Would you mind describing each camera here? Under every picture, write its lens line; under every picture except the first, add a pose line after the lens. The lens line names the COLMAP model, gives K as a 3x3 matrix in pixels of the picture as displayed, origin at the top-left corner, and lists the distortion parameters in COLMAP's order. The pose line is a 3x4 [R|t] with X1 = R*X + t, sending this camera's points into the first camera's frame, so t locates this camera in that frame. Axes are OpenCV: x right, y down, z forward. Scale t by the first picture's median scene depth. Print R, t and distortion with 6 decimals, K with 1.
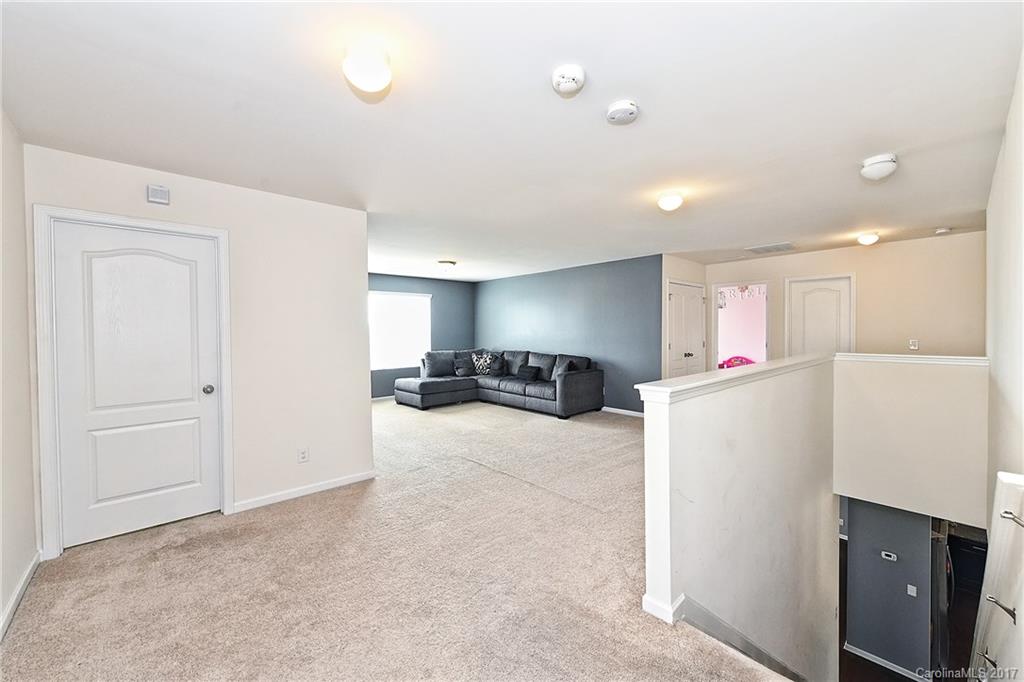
lens RADIAL K [[403.9, 0, 512.3], [0, 403.9, 338.9], [0, 0, 1]] dist [-0.001646, -0.000298]
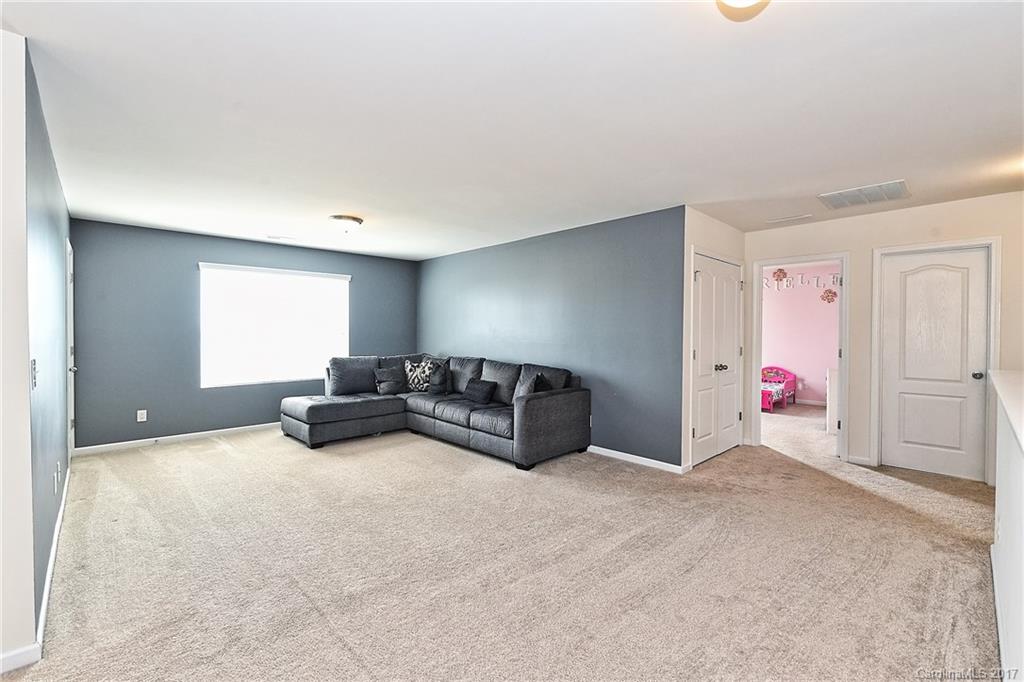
lens RADIAL K [[443.3, 0, 508.6], [0, 443.3, 337.3], [0, 0, 1]] dist [-0.002076, -0.000304]
pose [[0.999711, 0.011411, 0.021168, 0.074972], [-0.011243, 0.999904, -0.008037, 0.000692], [-0.021258, 0.007797, 0.999744, 0.276695]]
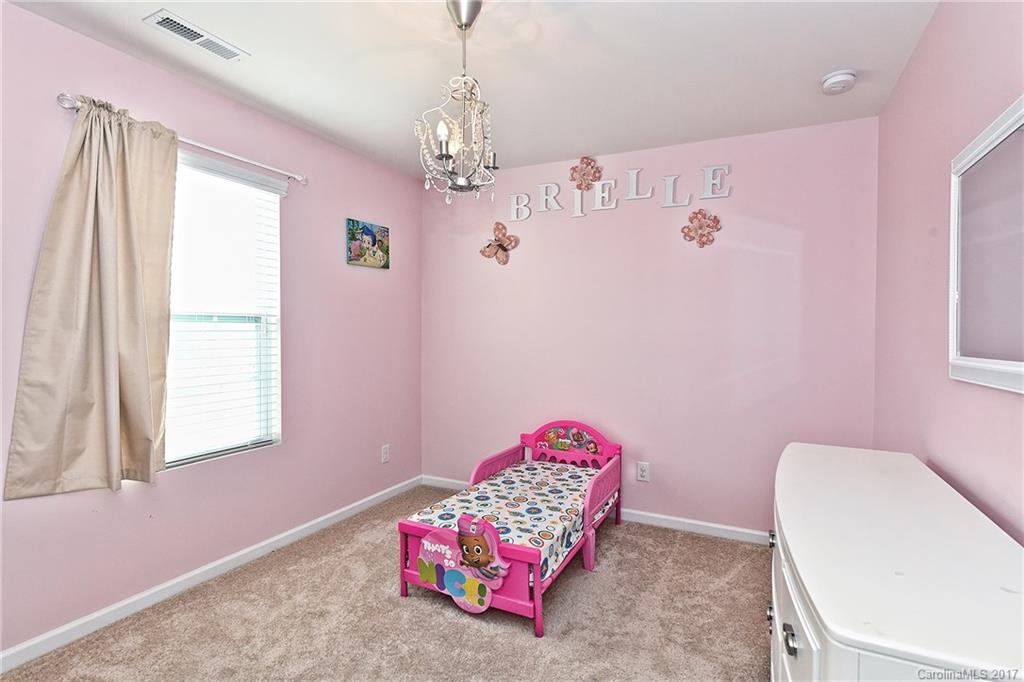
lens RADIAL K [[520.9, 0, 512.8], [0, 520.9, 341.1], [0, 0, 1]] dist [-0.001545, -0.000030]
pose [[0.928514, 0.008376, 0.371202, 0.582606], [-0.008786, 0.999961, -0.000585, -0.017065], [-0.371193, -0.002718, 0.928552, 1.016381]]
